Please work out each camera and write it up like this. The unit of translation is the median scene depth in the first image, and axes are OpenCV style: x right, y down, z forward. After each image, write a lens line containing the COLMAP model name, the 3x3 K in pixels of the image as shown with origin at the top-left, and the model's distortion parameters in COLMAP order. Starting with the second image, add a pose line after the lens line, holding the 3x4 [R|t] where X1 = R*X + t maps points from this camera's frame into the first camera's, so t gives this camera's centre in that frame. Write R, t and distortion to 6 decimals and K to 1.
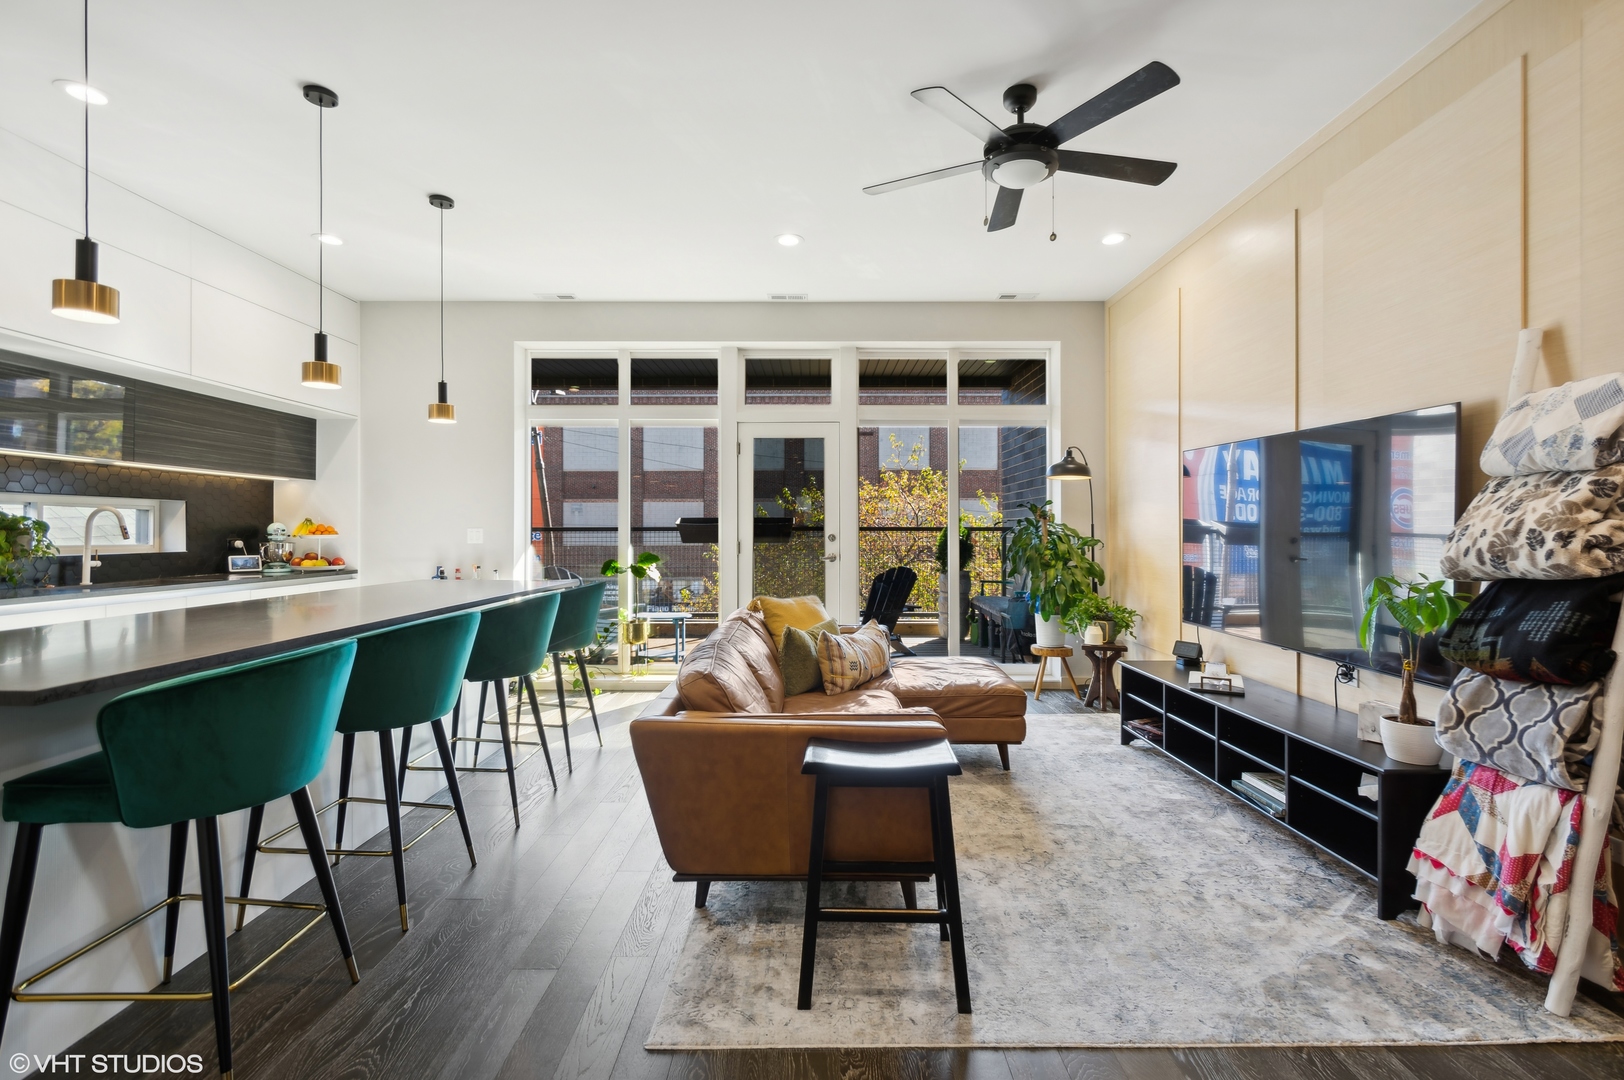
lens RADIAL K [[727.0, 0, 808.1], [0, 727.0, 527.9], [0, 0, 1]] dist [0.005810, -0.002178]
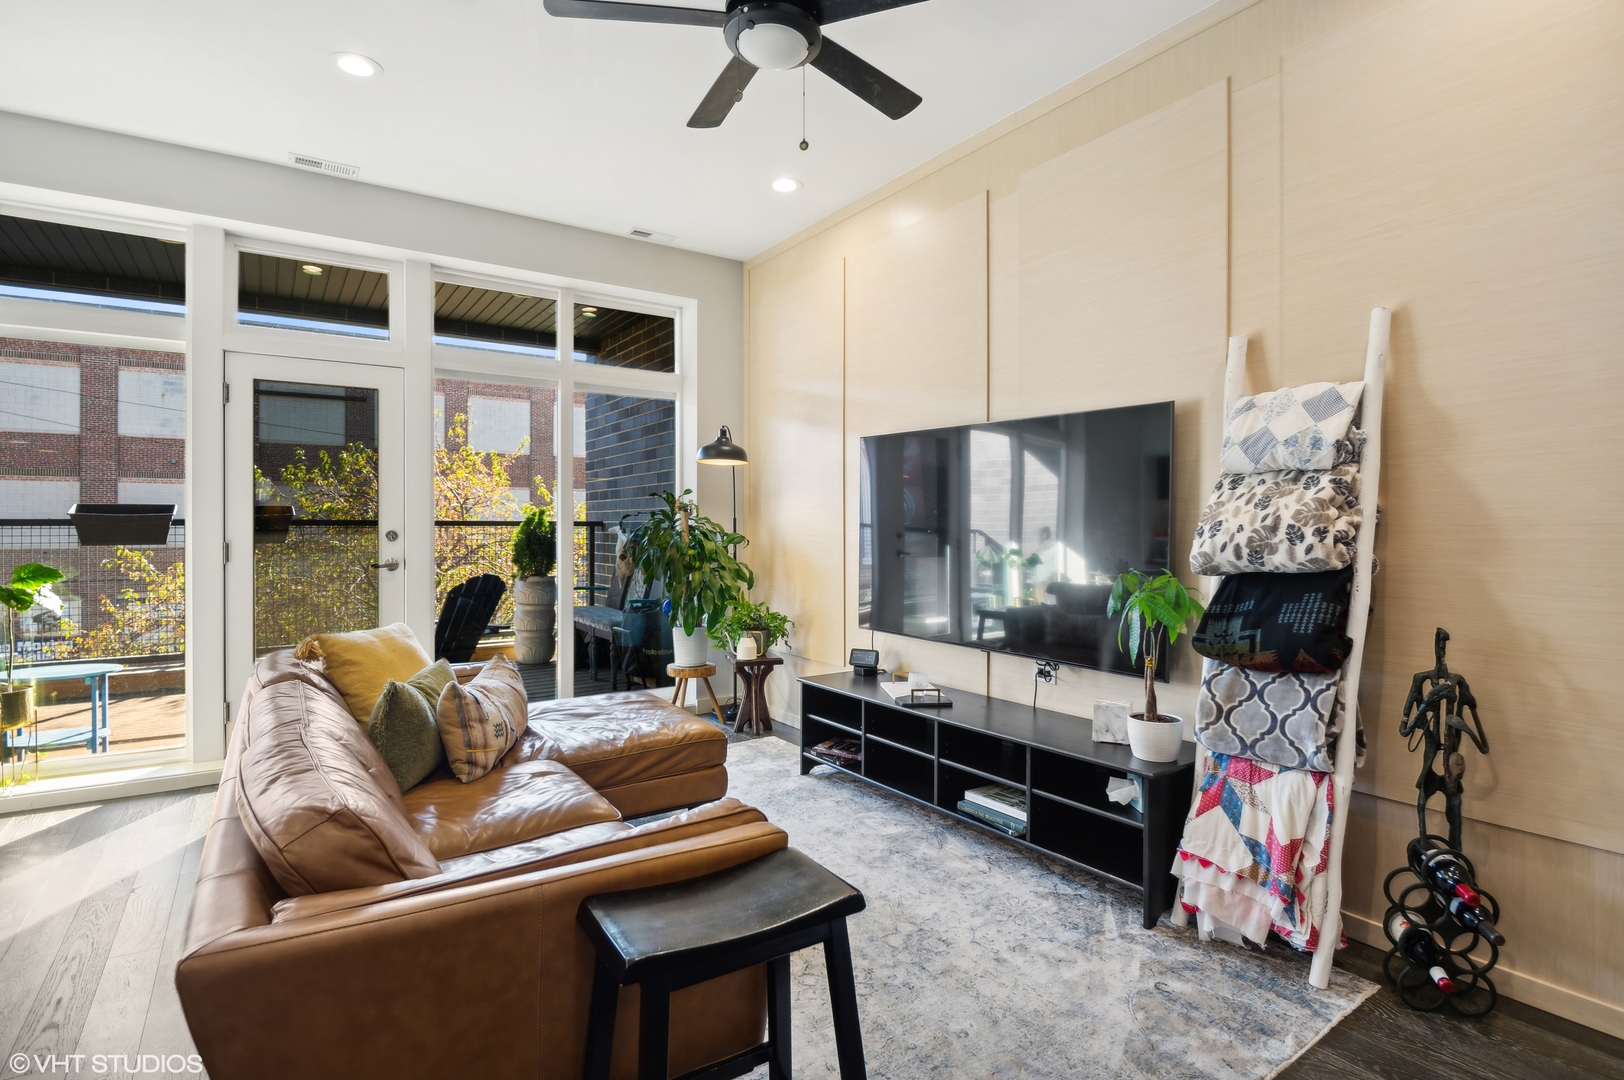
lens RADIAL K [[816.6, 0, 803.7], [0, 816.6, 528.2], [0, 0, 1]] dist [-0.005920, 0.000236]
pose [[0.827065, -0.000163, 0.562106, -0.117333], [-0.003520, 0.999979, 0.005468, 0.001448], [-0.562095, -0.006501, 0.827047, 0.221998]]
